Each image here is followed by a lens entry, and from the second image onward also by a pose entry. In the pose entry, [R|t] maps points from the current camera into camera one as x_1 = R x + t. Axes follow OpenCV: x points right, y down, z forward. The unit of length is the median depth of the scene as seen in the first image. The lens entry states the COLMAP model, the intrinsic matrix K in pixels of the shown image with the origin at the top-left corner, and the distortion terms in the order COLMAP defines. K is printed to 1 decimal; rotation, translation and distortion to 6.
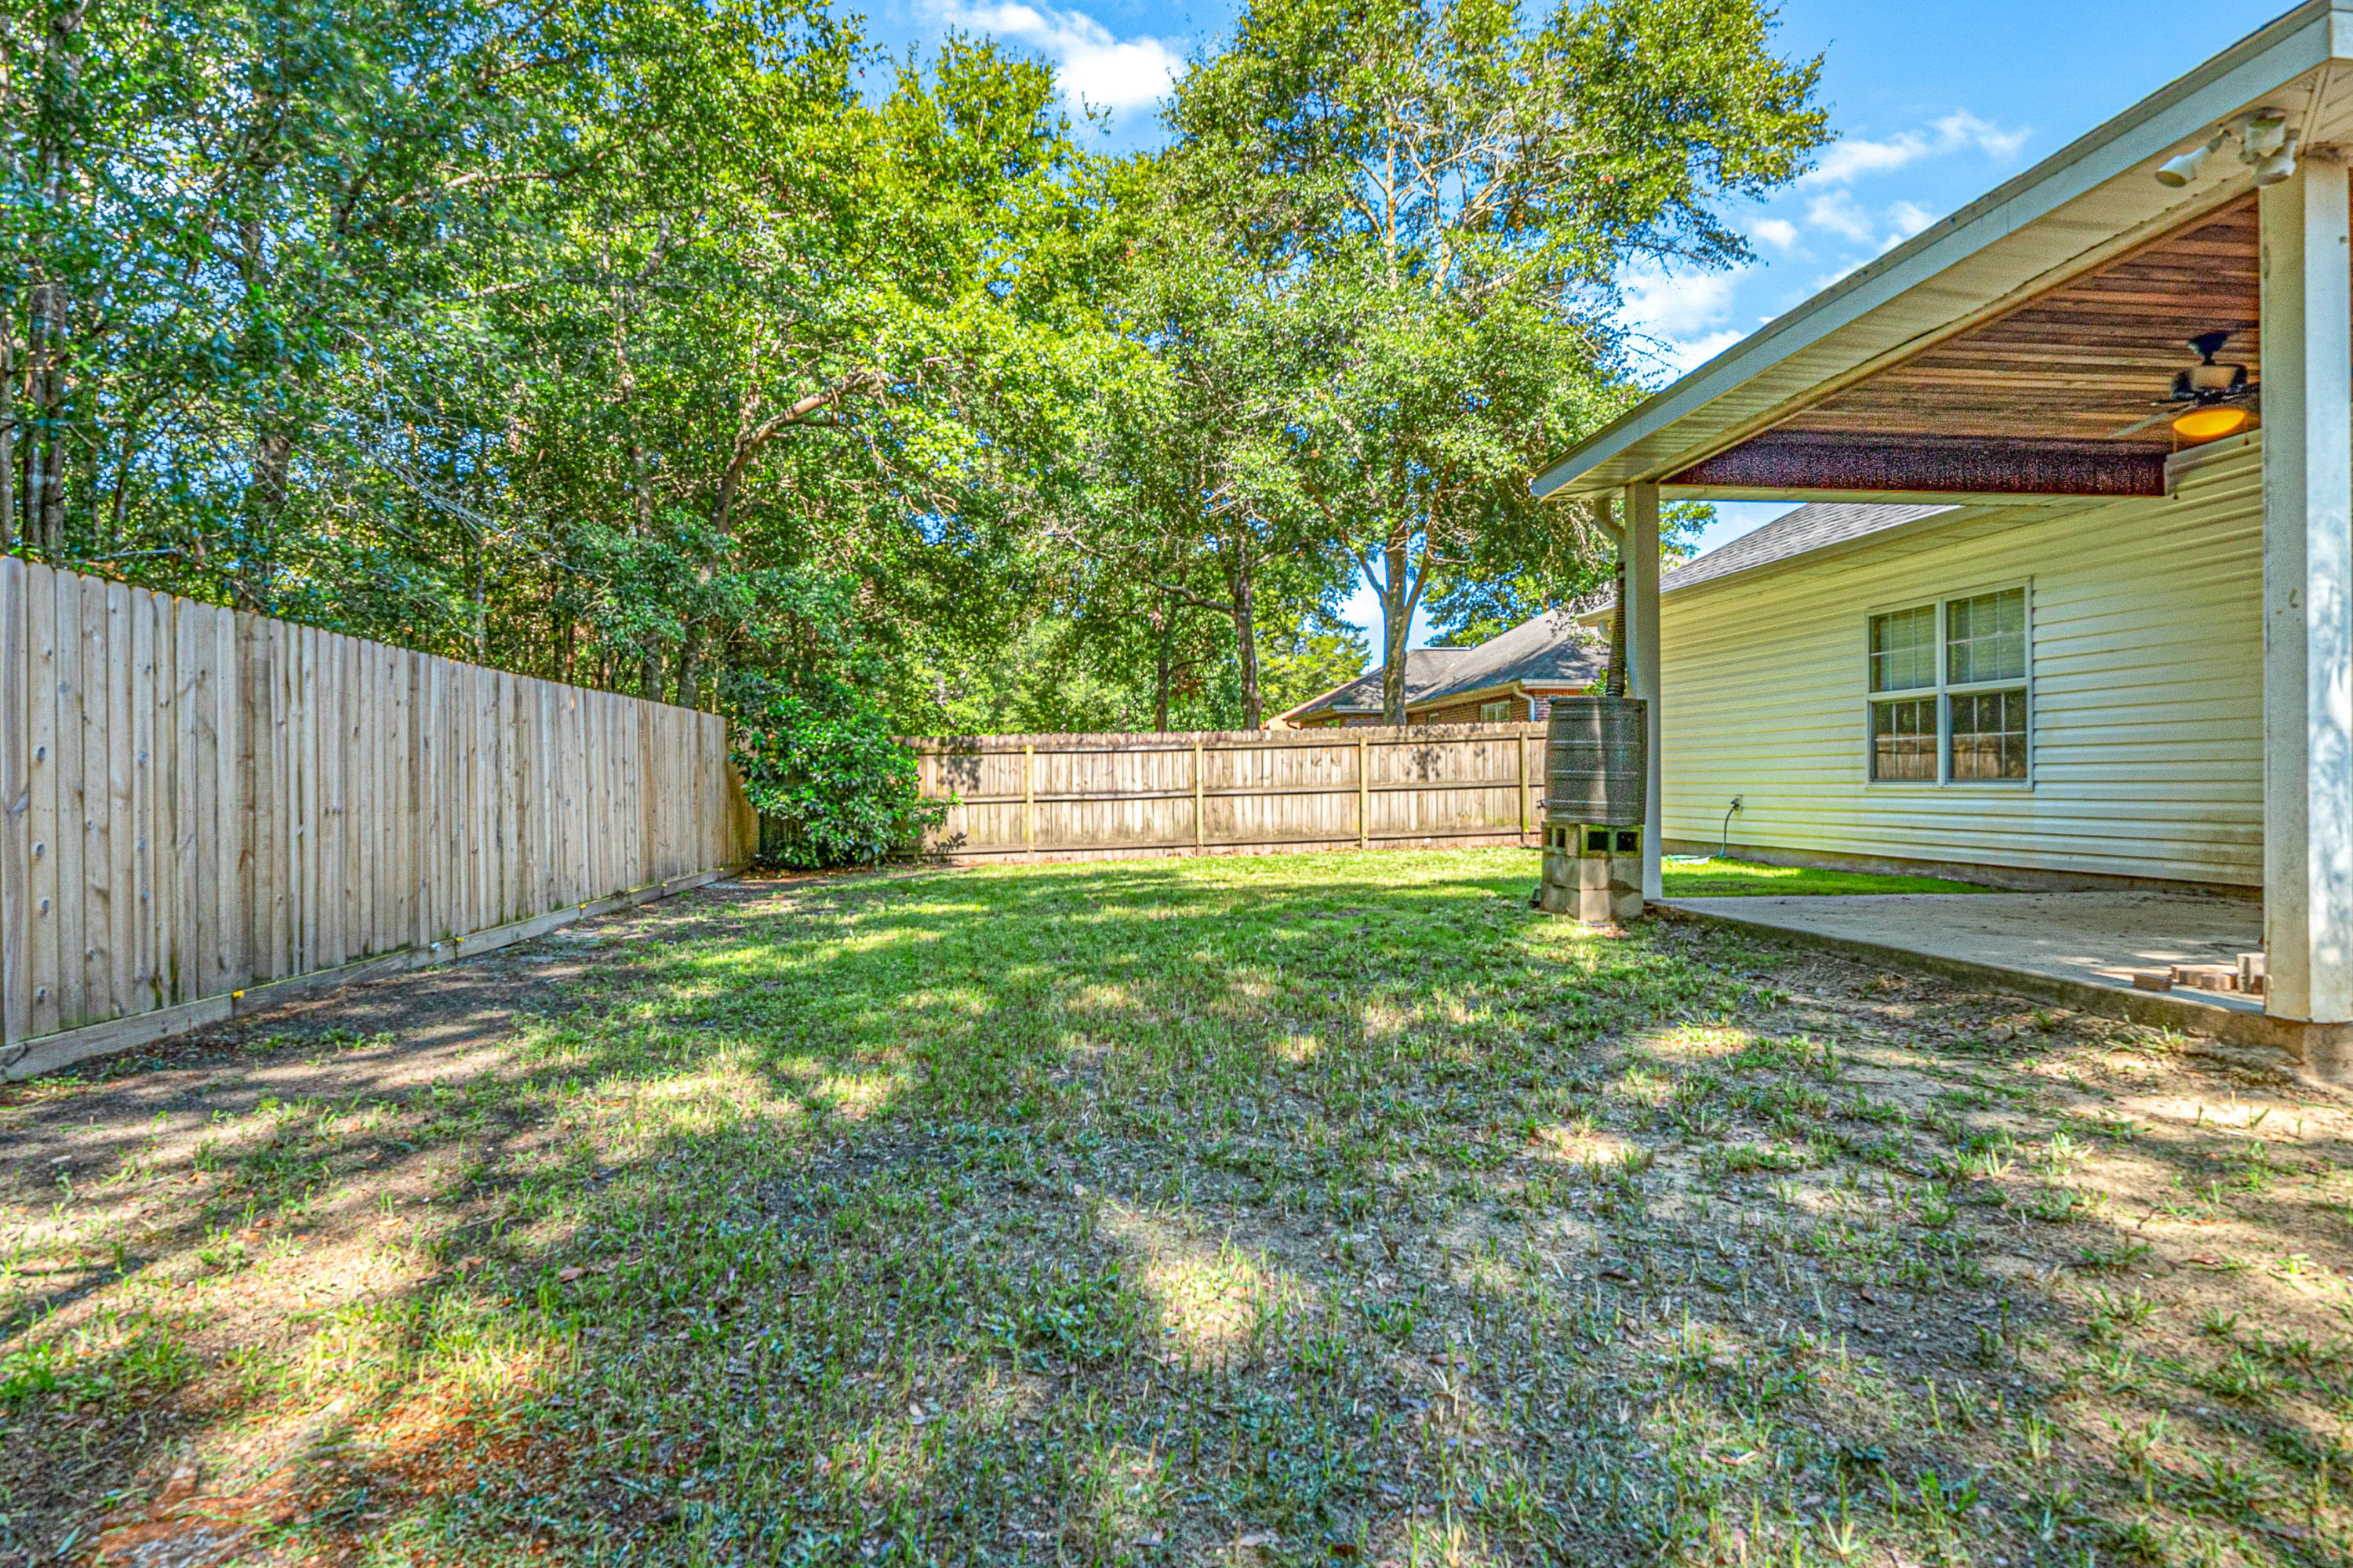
lens RADIAL K [[1299.2, 0, 1220.1], [0, 1299.2, 798.1], [0, 0, 1]] dist [0.000853, -0.000267]
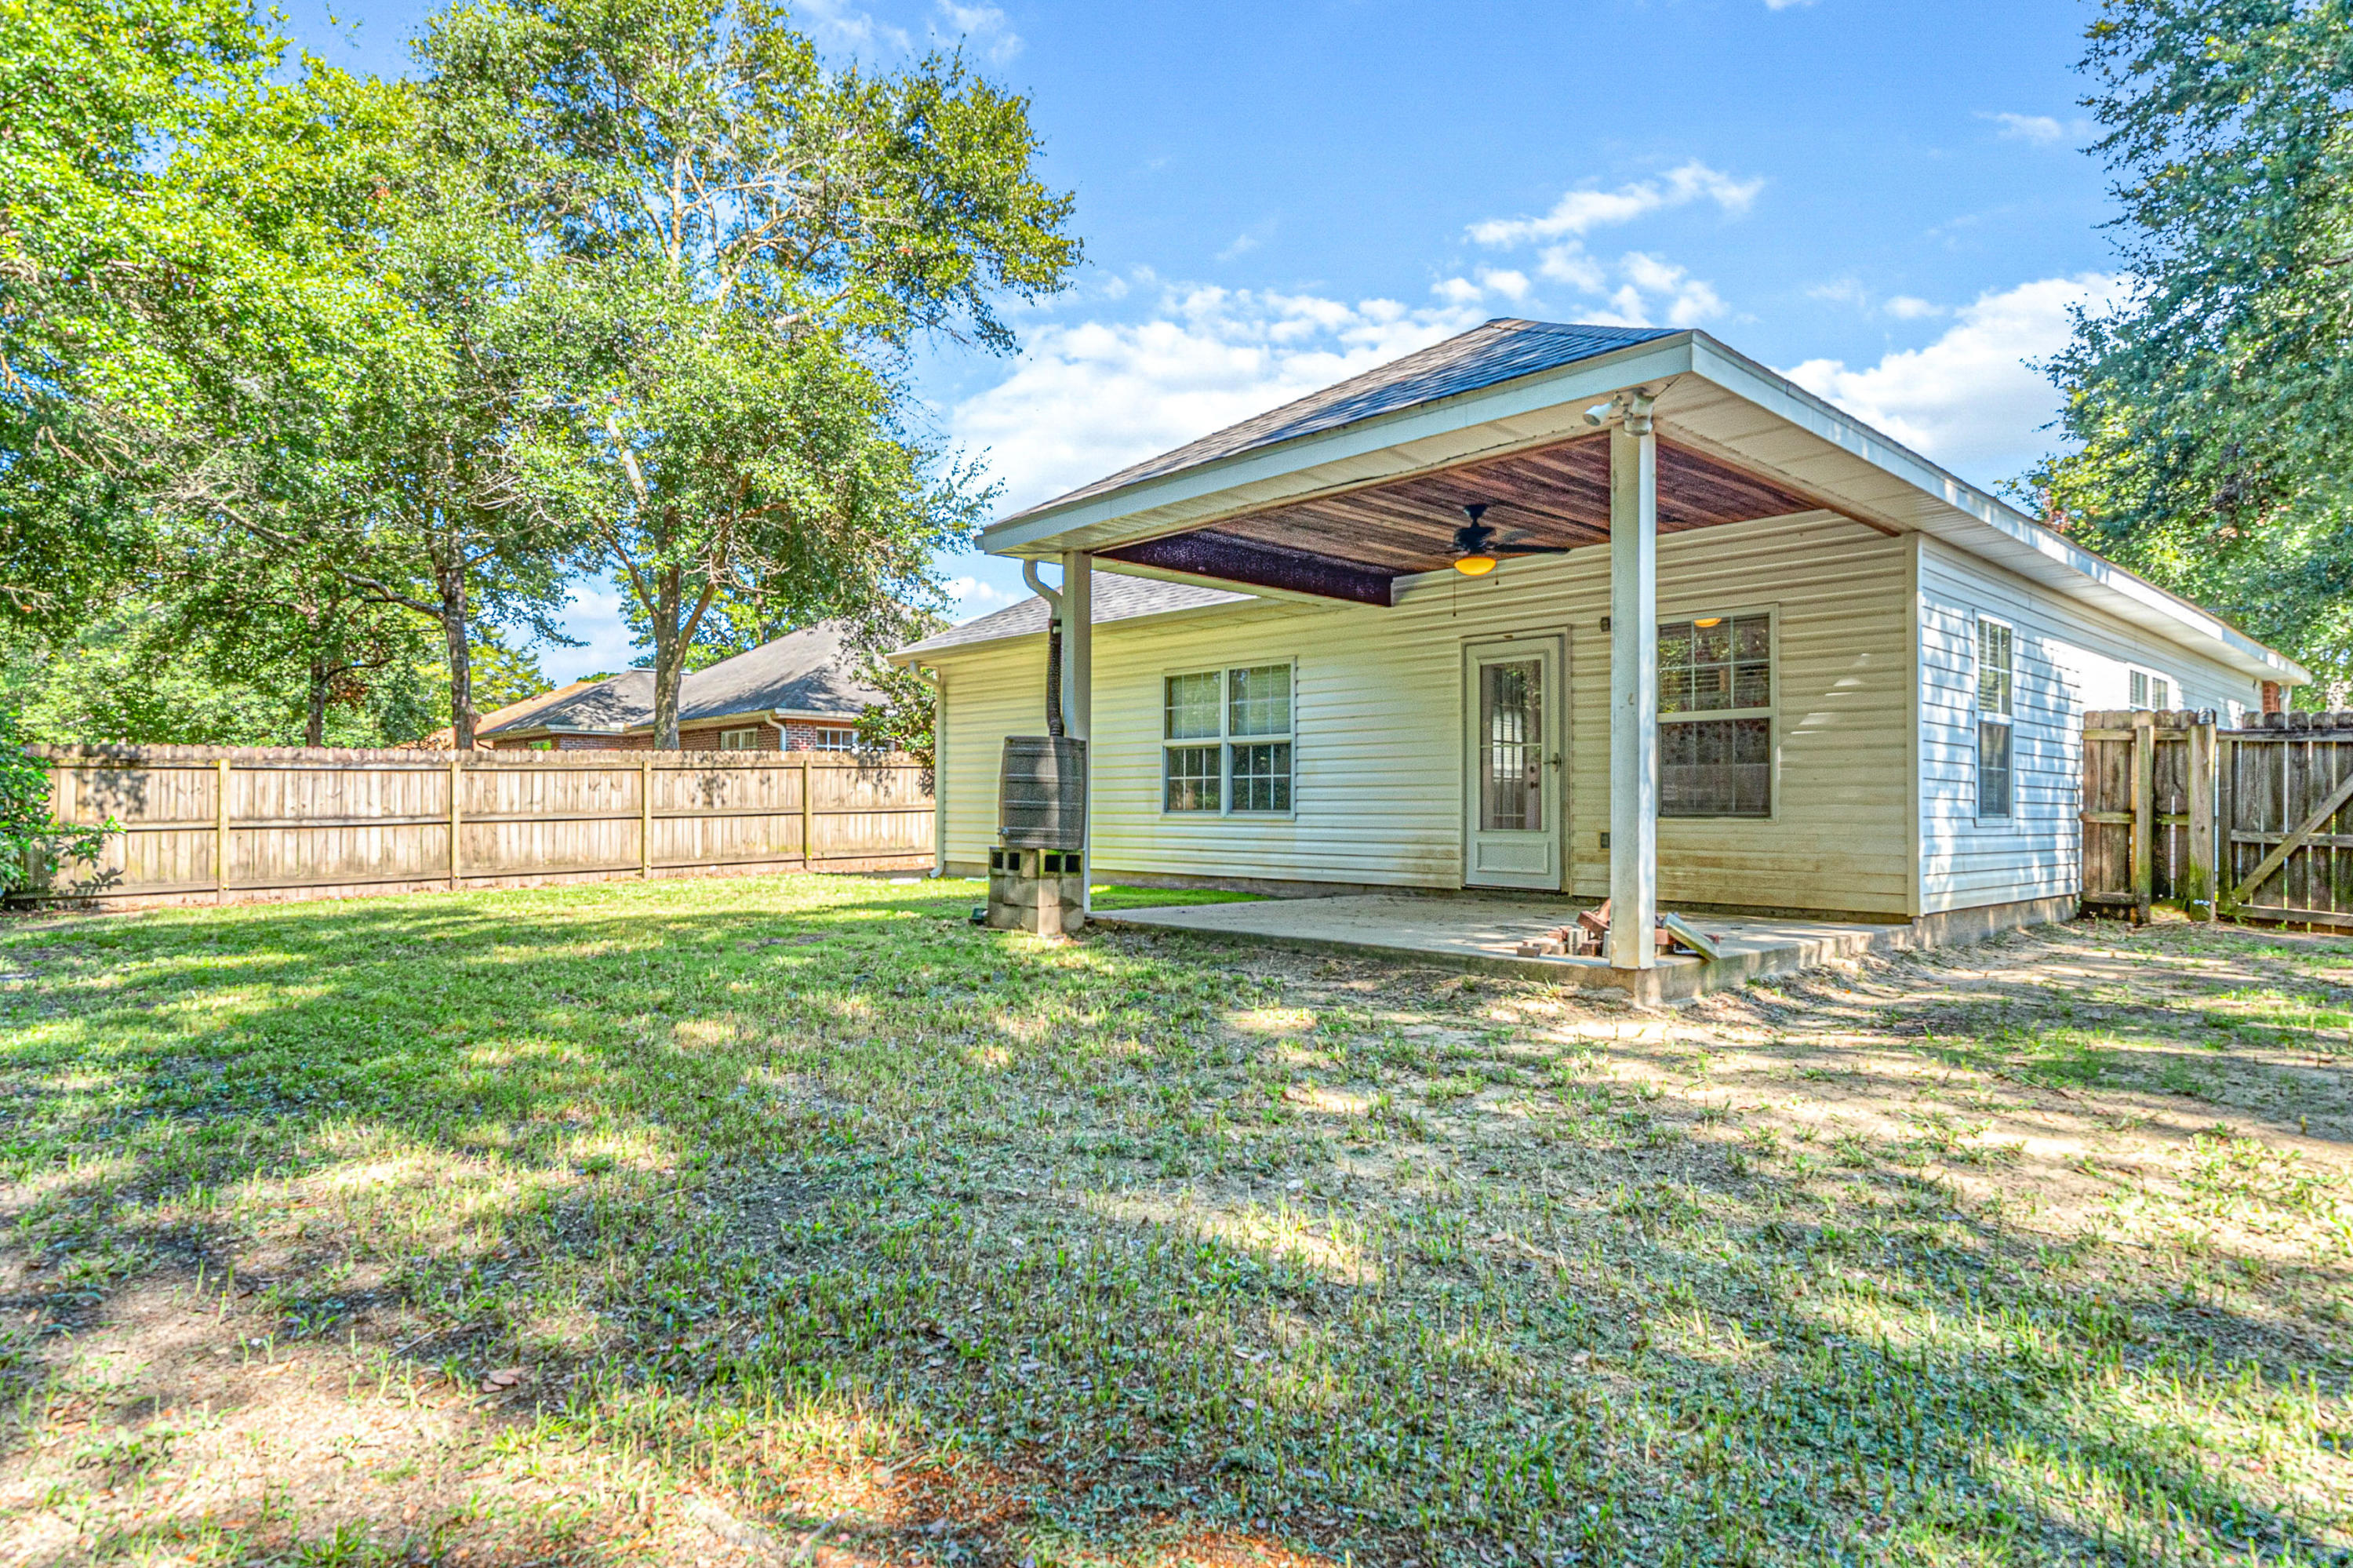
lens RADIAL K [[1266.1, 0, 1168.8], [0, 1266.1, 819.6], [0, 0, 1]] dist [0.002447, -0.002950]
pose [[0.825405, 0.004288, 0.564525, -0.118309], [-0.001664, 0.999985, -0.005161, 0.000090], [-0.564539, 0.003321, 0.825400, 0.013405]]
